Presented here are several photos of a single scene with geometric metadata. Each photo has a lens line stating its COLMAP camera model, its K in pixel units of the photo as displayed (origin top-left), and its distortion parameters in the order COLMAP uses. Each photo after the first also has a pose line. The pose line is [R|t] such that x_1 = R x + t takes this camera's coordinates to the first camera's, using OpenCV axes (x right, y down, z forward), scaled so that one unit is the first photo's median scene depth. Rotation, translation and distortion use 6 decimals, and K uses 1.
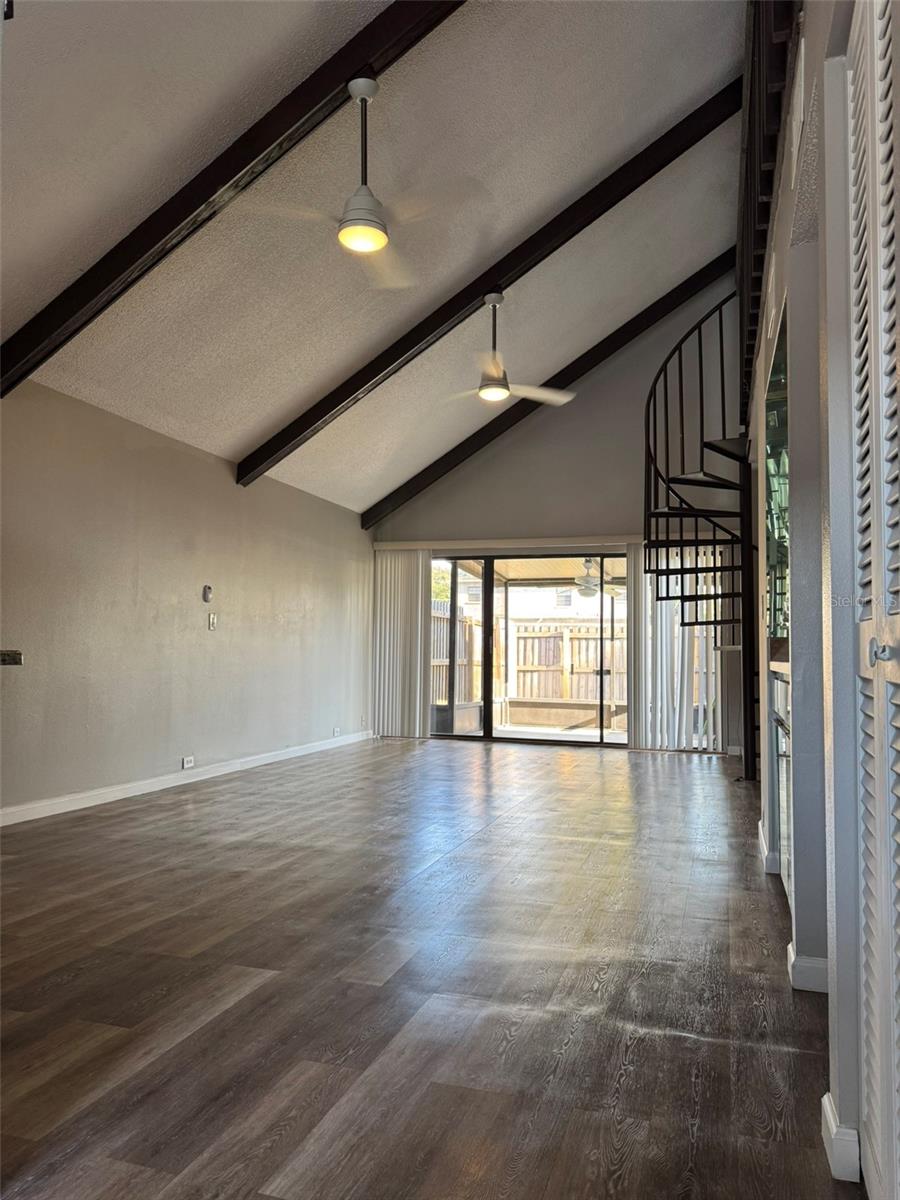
lens RADIAL K [[840.7, 0, 447.4], [0, 840.7, 604.4], [0, 0, 1]] dist [0.082305, -0.097403]
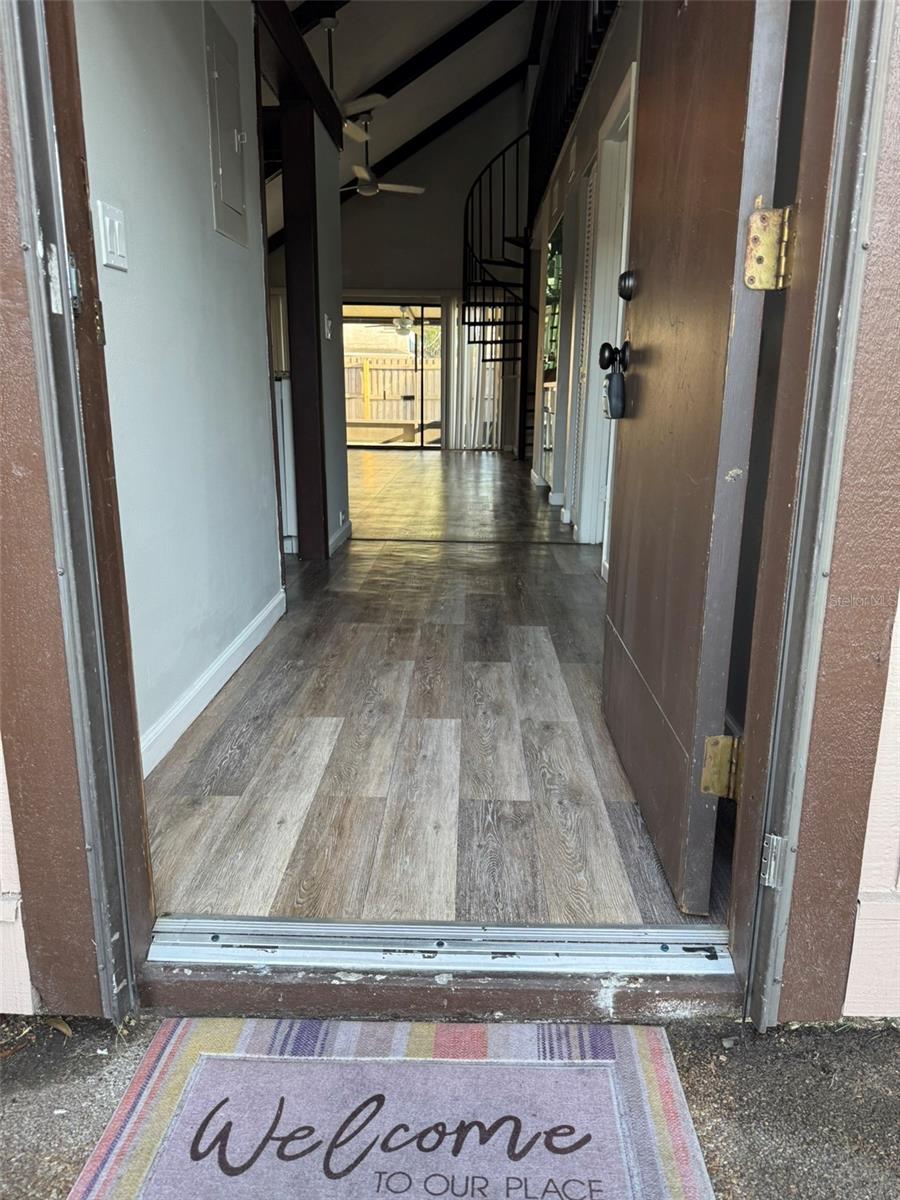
lens RADIAL K [[840.7, 0, 447.4], [0, 840.7, 604.4], [0, 0, 1]] dist [0.082305, -0.097403]
pose [[0.960436, -0.075790, 0.267991, -0.210477], [-0.010403, 0.951825, 0.306464, -0.022808], [-0.278307, -0.297127, 0.913379, -0.468496]]
